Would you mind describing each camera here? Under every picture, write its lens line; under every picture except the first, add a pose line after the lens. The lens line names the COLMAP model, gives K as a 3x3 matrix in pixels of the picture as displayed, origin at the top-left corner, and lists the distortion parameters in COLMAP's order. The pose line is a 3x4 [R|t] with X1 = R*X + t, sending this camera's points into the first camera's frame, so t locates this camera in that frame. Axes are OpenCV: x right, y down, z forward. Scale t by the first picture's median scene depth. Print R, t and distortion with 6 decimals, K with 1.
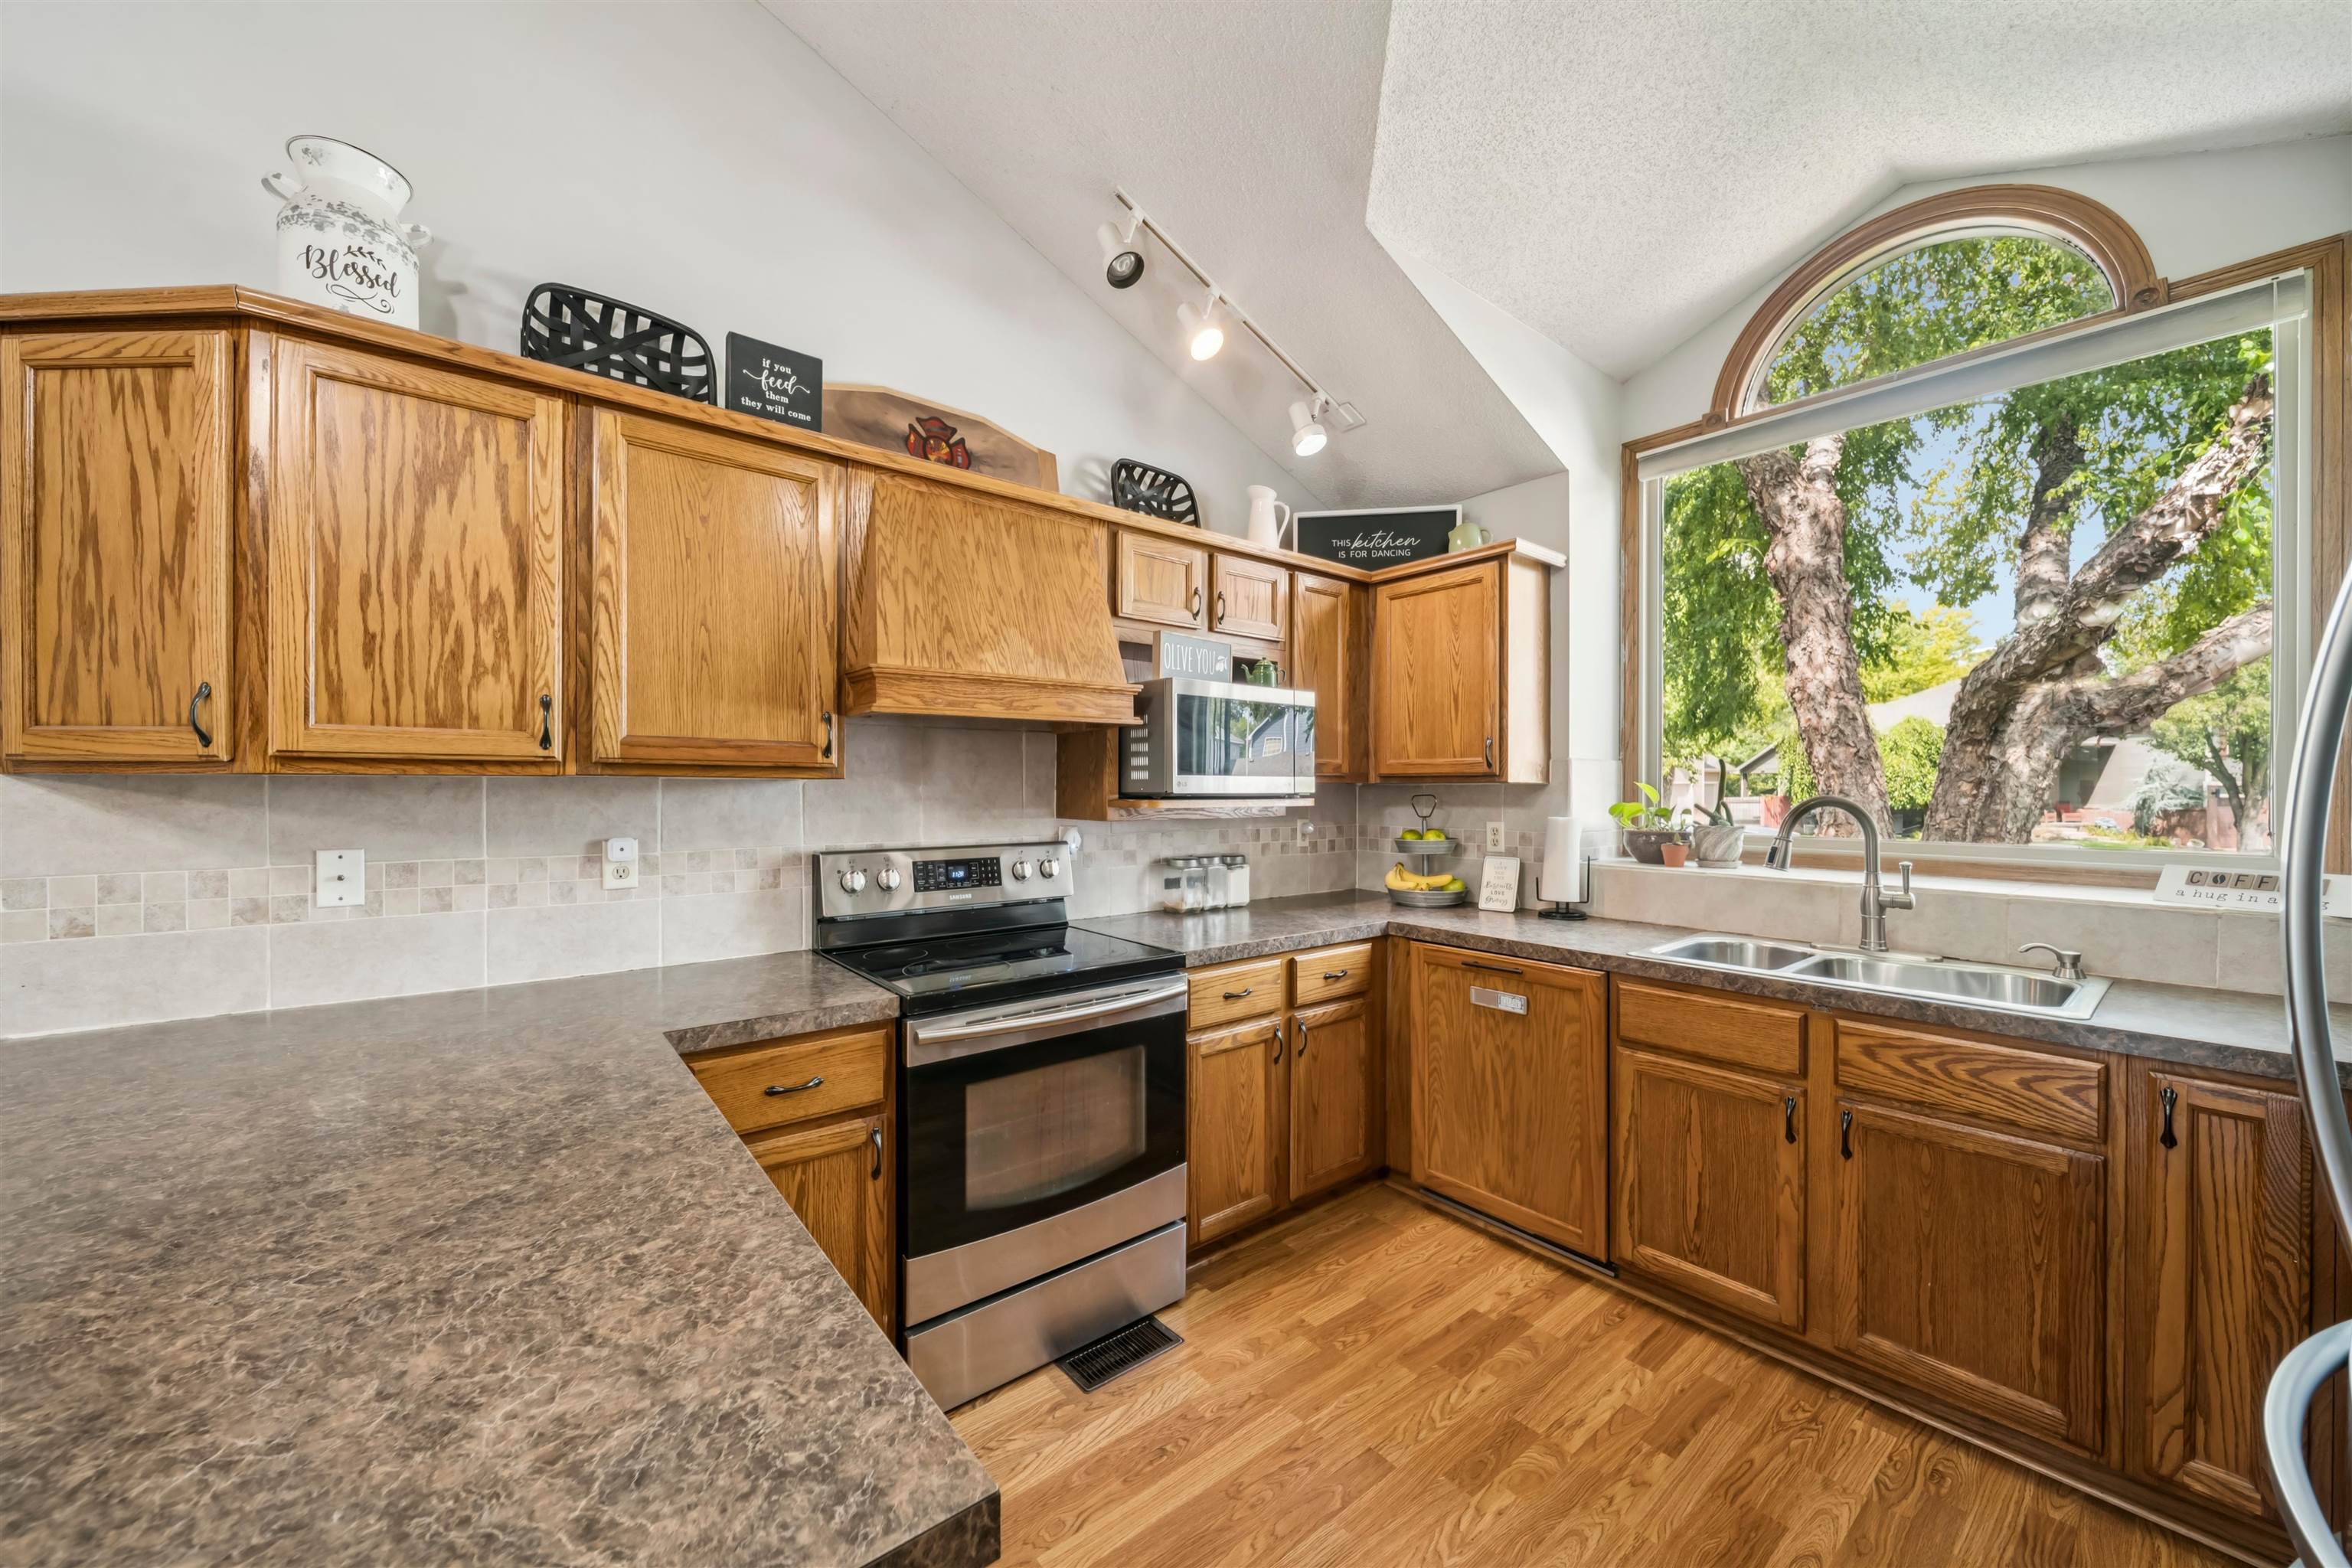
lens RADIAL K [[857.8, 0, 1152.0], [0, 857.8, 788.4], [0, 0, 1]] dist [0.005706, -0.003282]
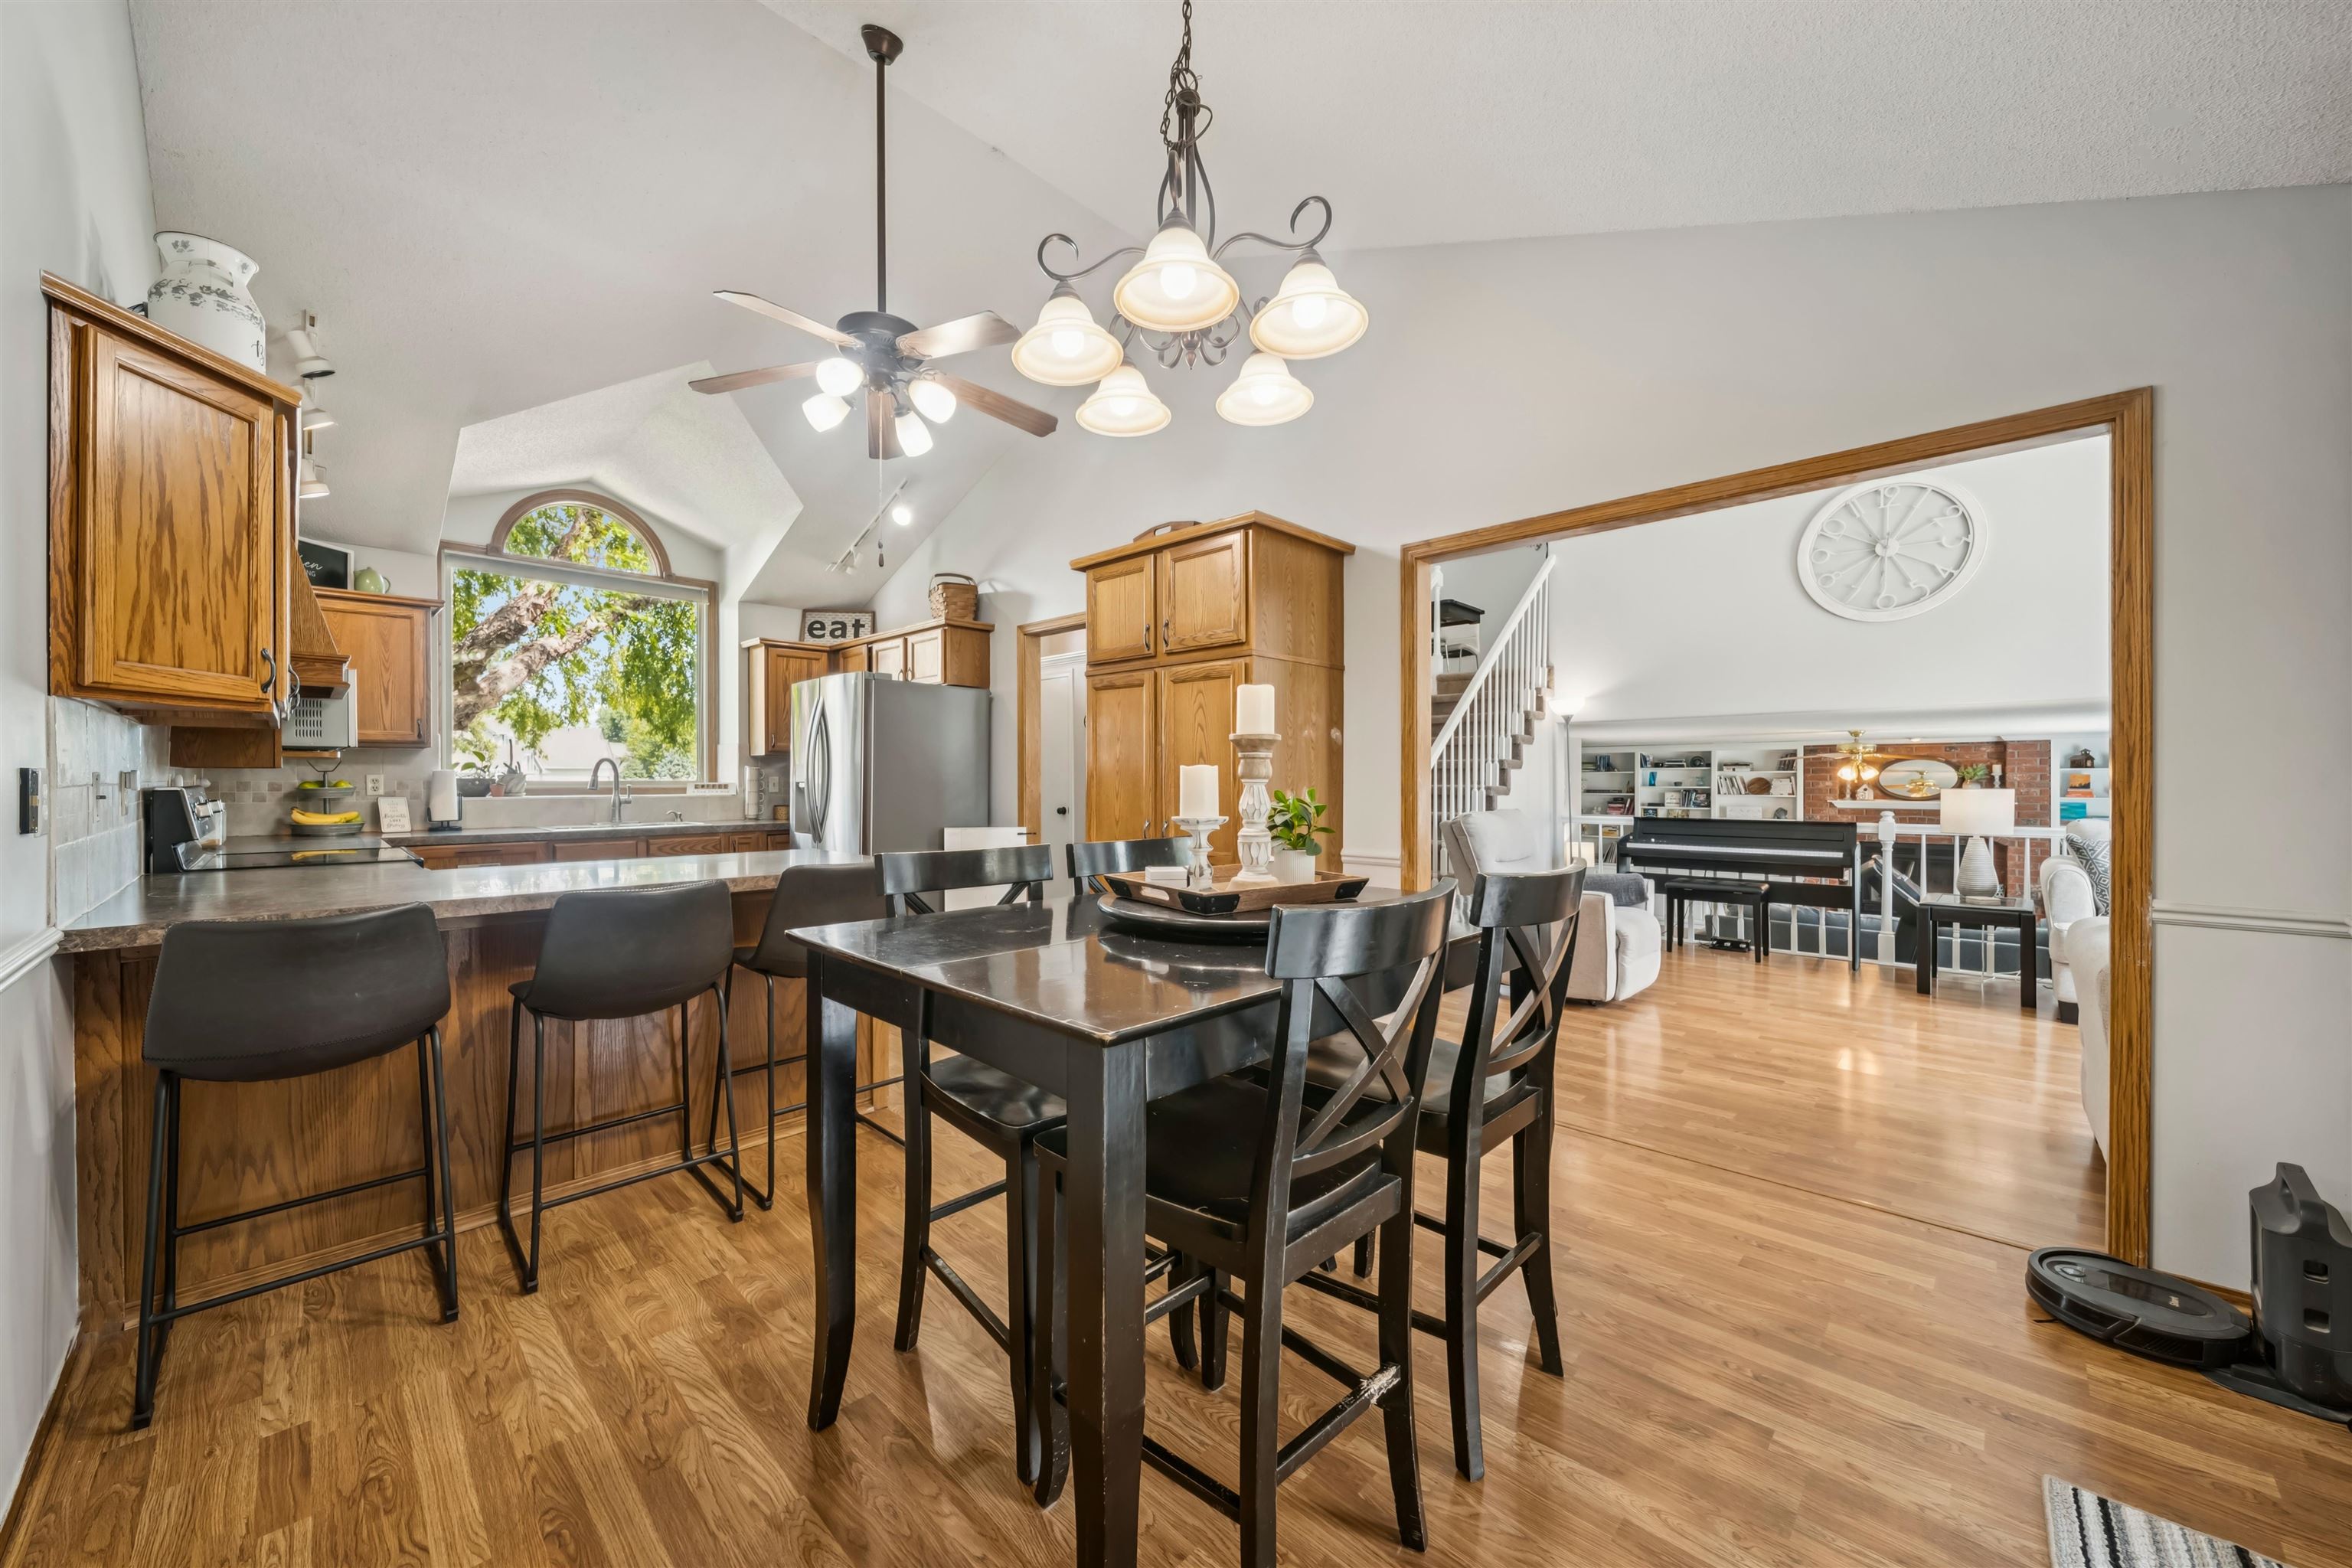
lens RADIAL K [[844.5, 0, 1173.0], [0, 844.5, 778.4], [0, 0, 1]] dist [-0.024658, 0.000031]
pose [[-0.146608, -0.002327, 0.989192, -1.331293], [-0.002997, 0.999994, 0.001908, 0.043802], [-0.989190, -0.002685, -0.146614, -0.155316]]
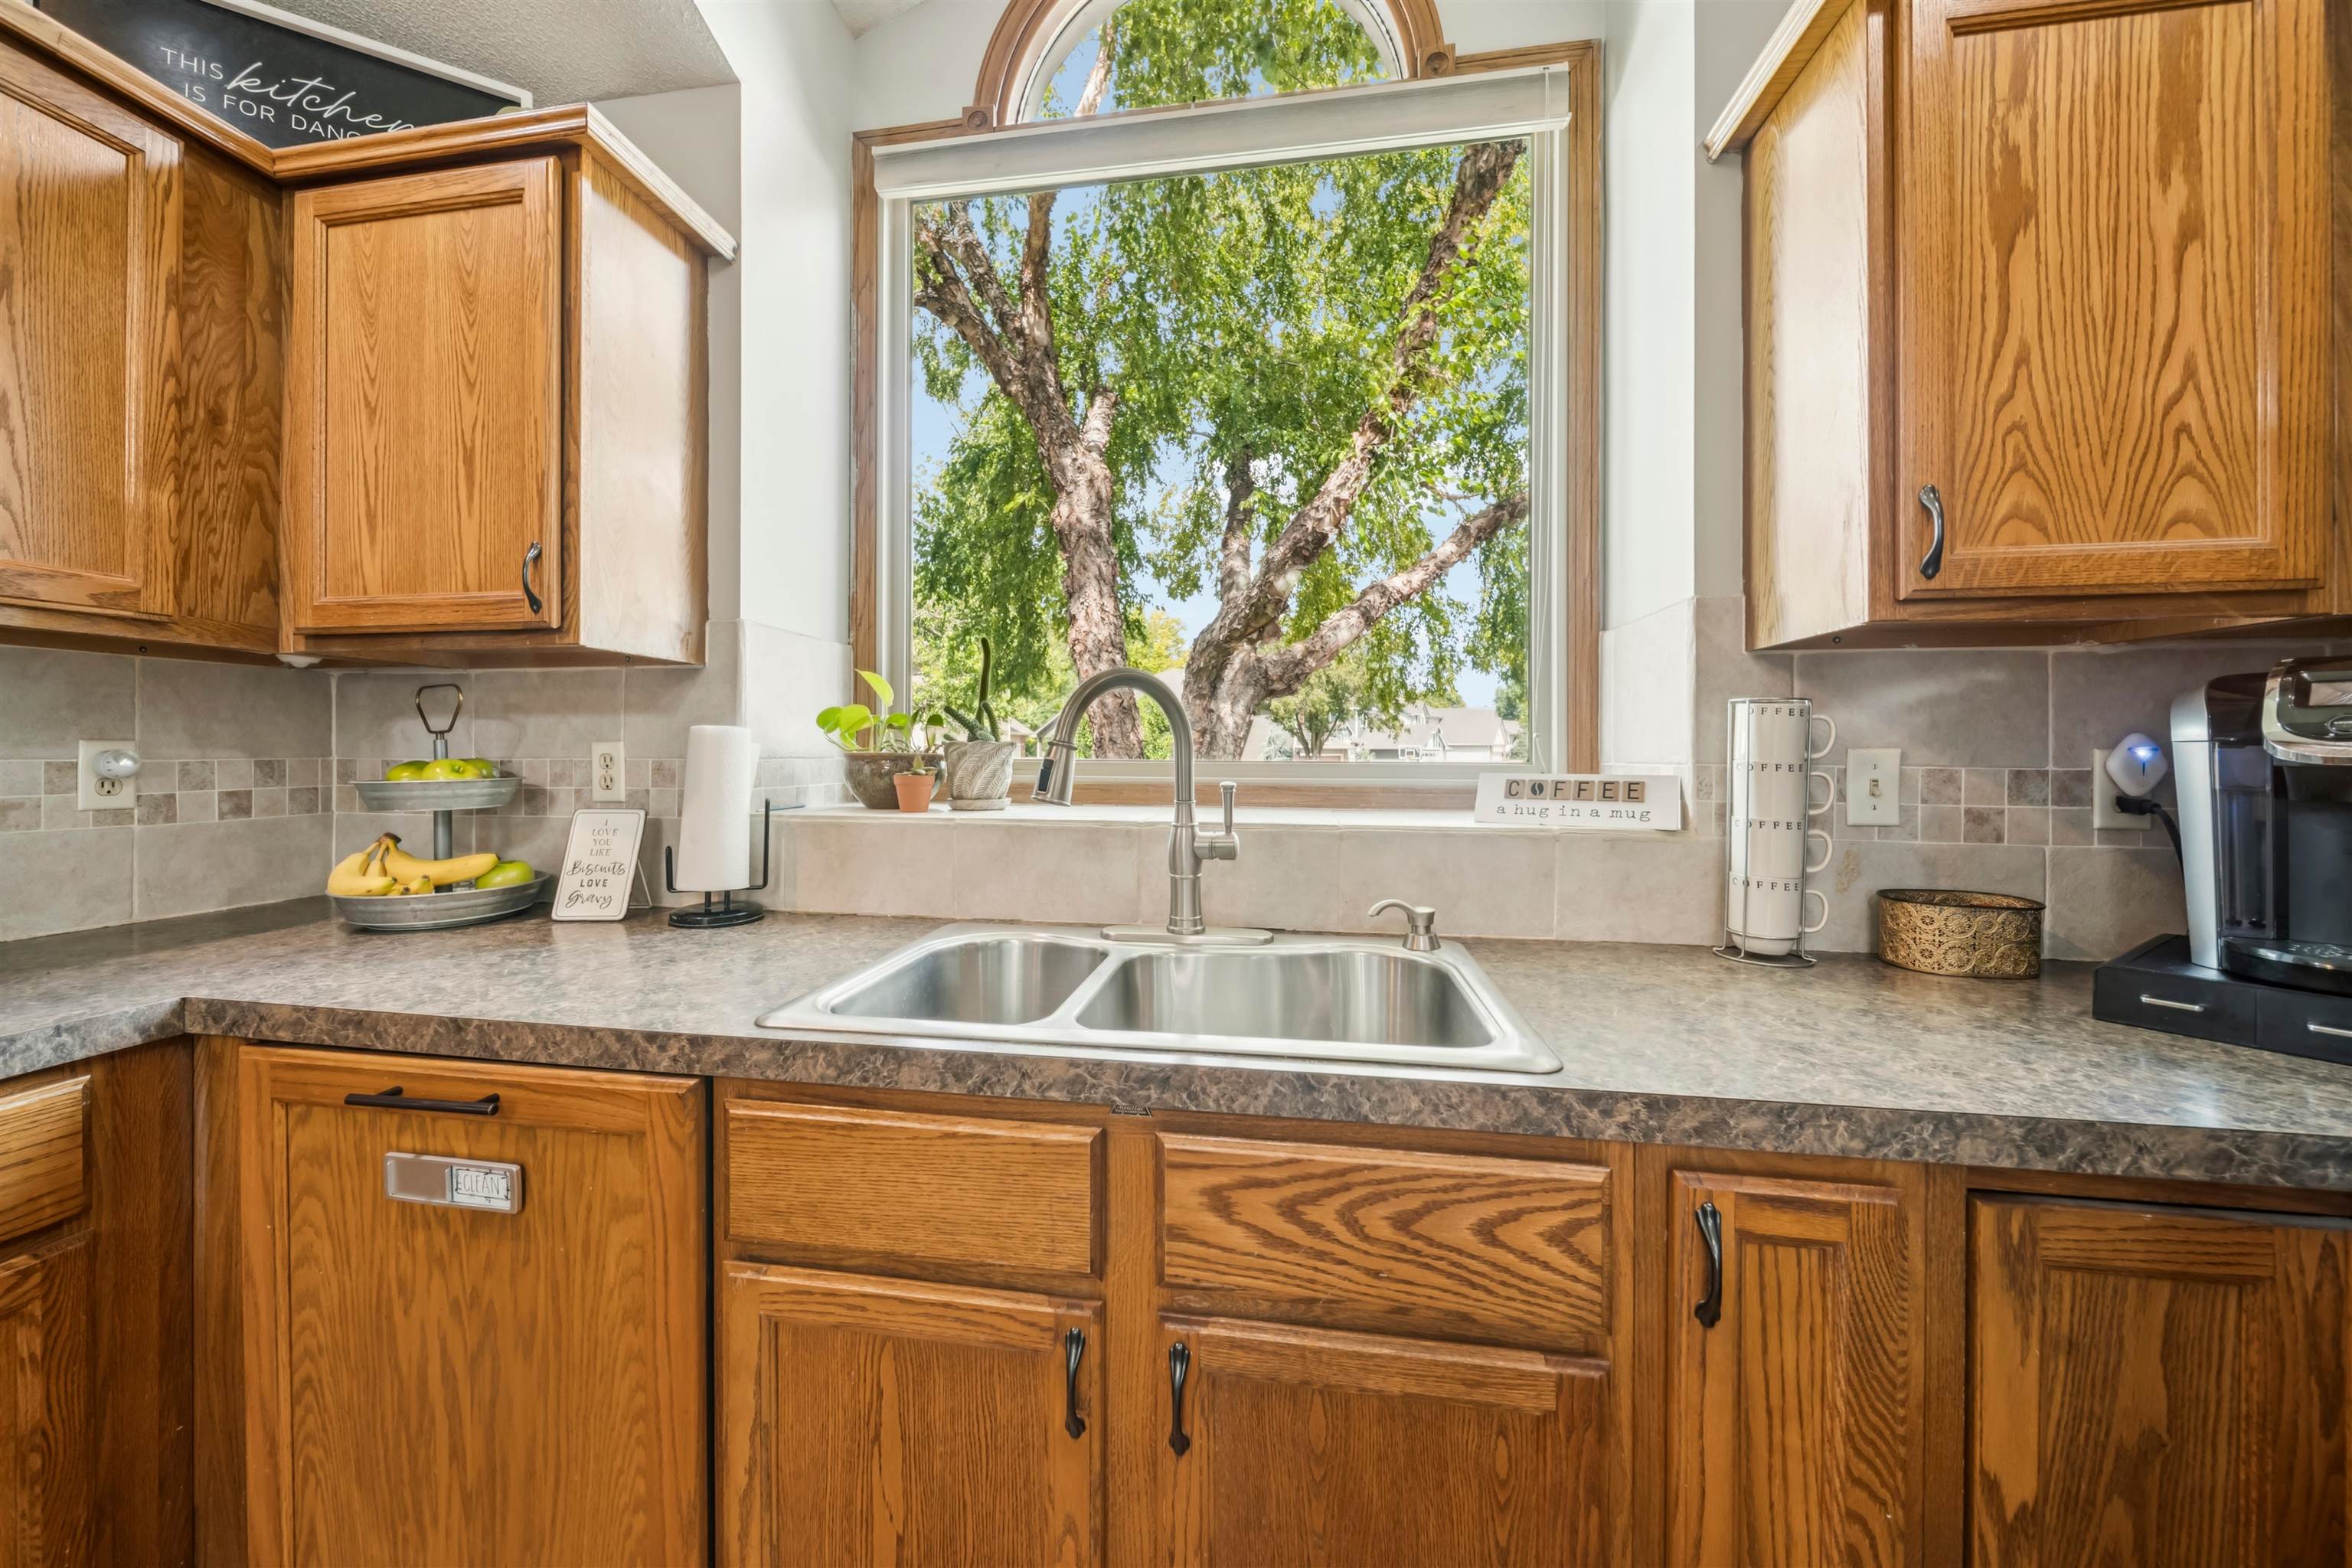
lens RADIAL K [[863.6, 0, 1162.4], [0, 863.6, 763.0], [0, 0, 1]] dist [-0.010437, 0.000198]
pose [[0.736549, -0.008139, 0.676336, 0.331820], [-0.000944, 0.999914, 0.013060, 0.049609], [-0.676384, -0.010258, 0.736478, 0.448103]]
